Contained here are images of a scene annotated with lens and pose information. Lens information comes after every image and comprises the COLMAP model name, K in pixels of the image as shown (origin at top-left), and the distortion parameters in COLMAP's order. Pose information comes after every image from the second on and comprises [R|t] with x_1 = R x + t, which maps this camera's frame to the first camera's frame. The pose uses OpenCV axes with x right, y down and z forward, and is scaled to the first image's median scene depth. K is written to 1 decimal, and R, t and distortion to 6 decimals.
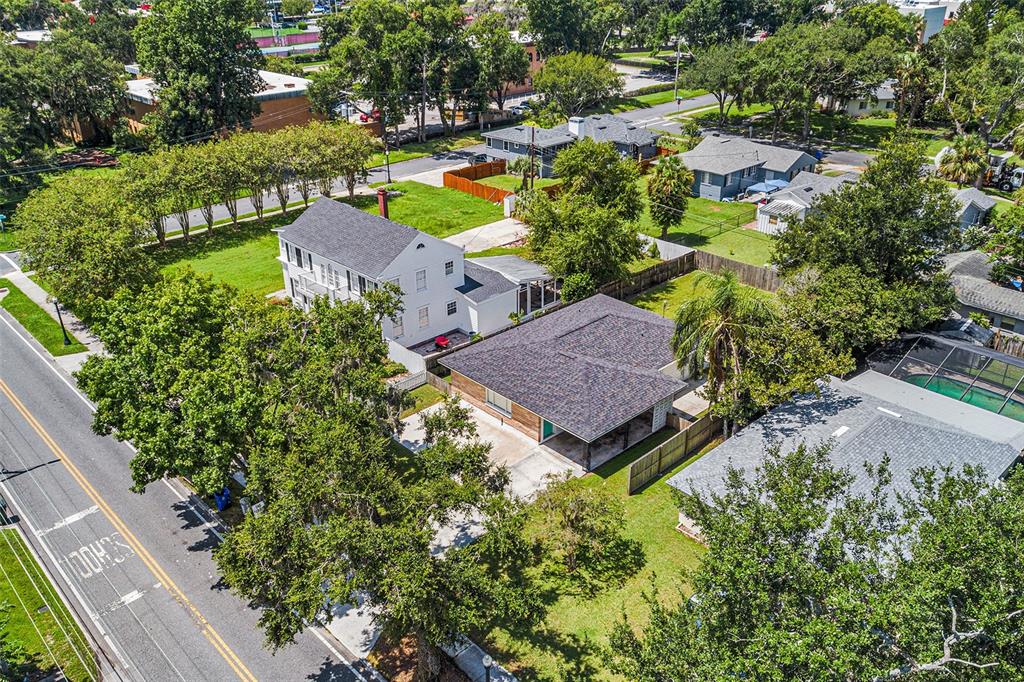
lens RADIAL K [[819.6, 0, 512.0], [0, 819.6, 341.0], [0, 0, 1]] dist [-0.016443, 0.008072]
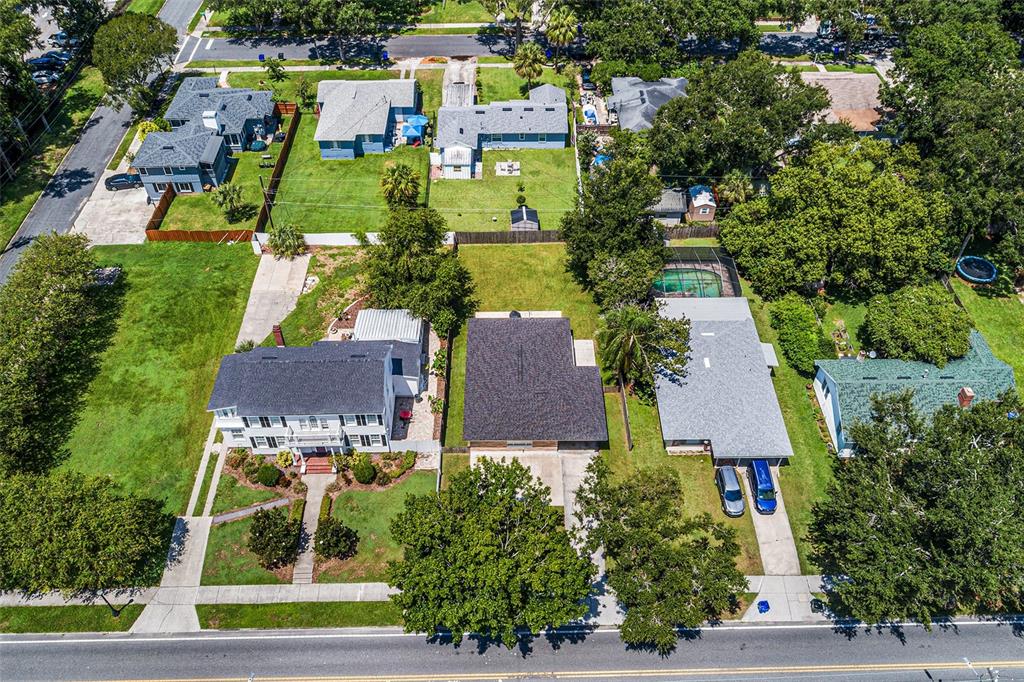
lens RADIAL K [[819.6, 0, 512.0], [0, 819.6, 341.0], [0, 0, 1]] dist [-0.016443, 0.008072]
pose [[0.681140, -0.518589, 0.516831, -0.385549], [0.317120, 0.845221, 0.430159, -0.401350], [-0.659912, -0.129101, 0.740168, -0.042588]]
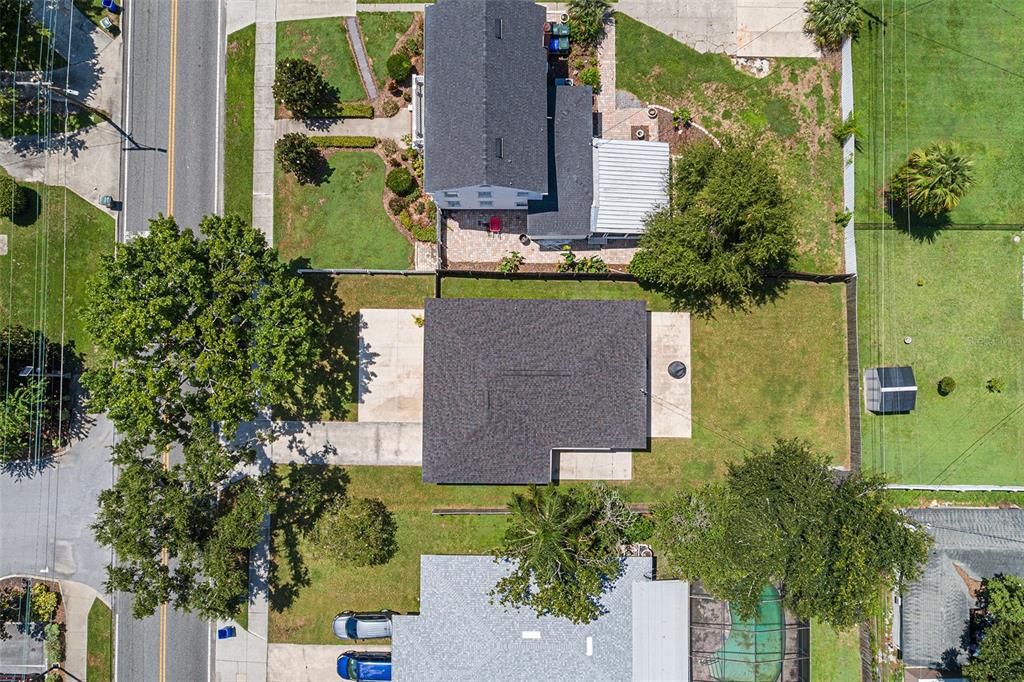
lens RADIAL K [[819.6, 0, 512.0], [0, 819.6, 341.0], [0, 0, 1]] dist [-0.016443, 0.008072]
pose [[0.720568, 0.693090, -0.020175, 0.033087], [-0.315040, 0.353172, 0.880919, -0.559418], [0.617682, -0.628407, 0.472836, 0.293038]]
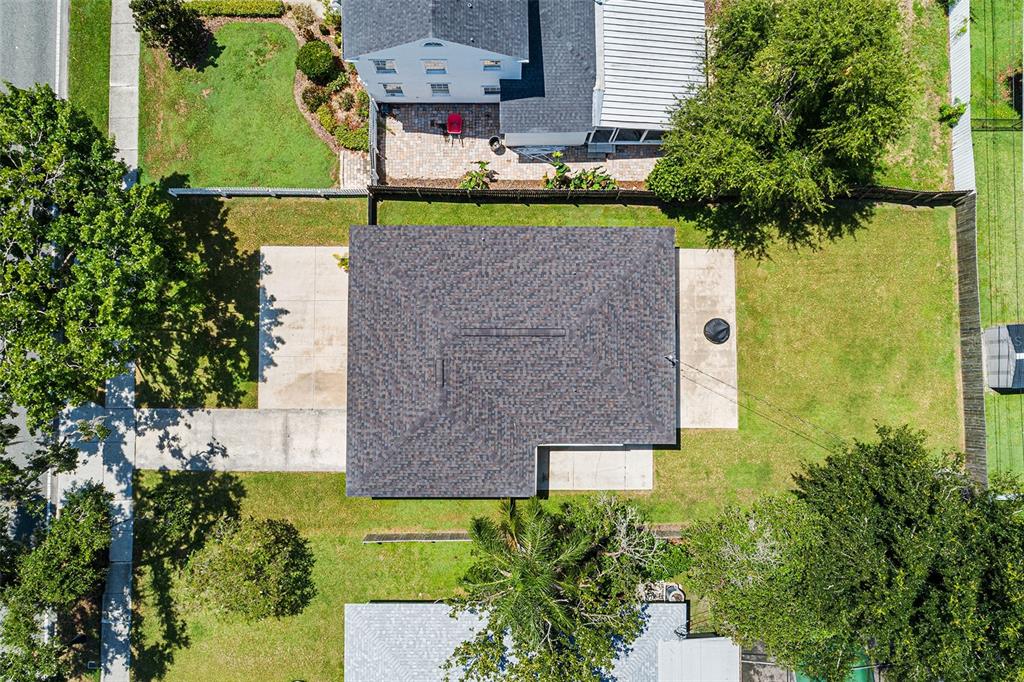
lens RADIAL K [[819.6, 0, 512.0], [0, 819.6, 341.0], [0, 0, 1]] dist [-0.016443, 0.008072]
pose [[0.724771, 0.688829, -0.014879, 0.059219], [-0.322779, 0.358540, 0.875935, -0.373555], [0.608705, -0.630050, 0.482199, 0.378291]]
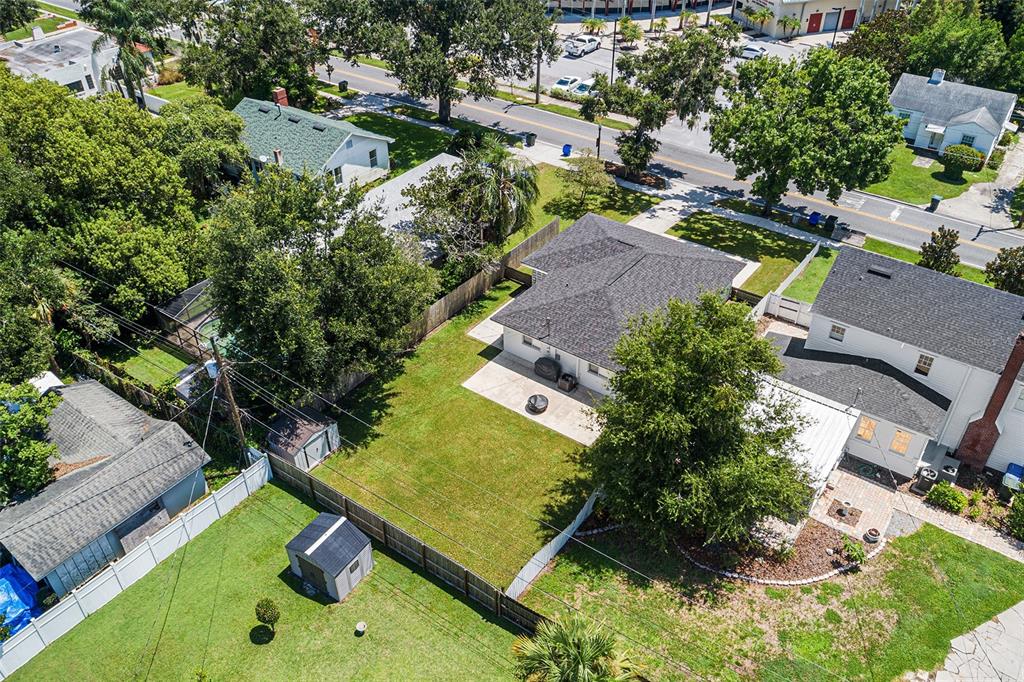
lens RADIAL K [[819.6, 0, 512.0], [0, 819.6, 341.0], [0, 0, 1]] dist [-0.016443, 0.008072]
pose [[-0.984263, 0.119933, -0.129779, 0.213858], [-0.060899, 0.459214, 0.886236, -0.503548], [0.165885, 0.880192, -0.444684, 0.875351]]
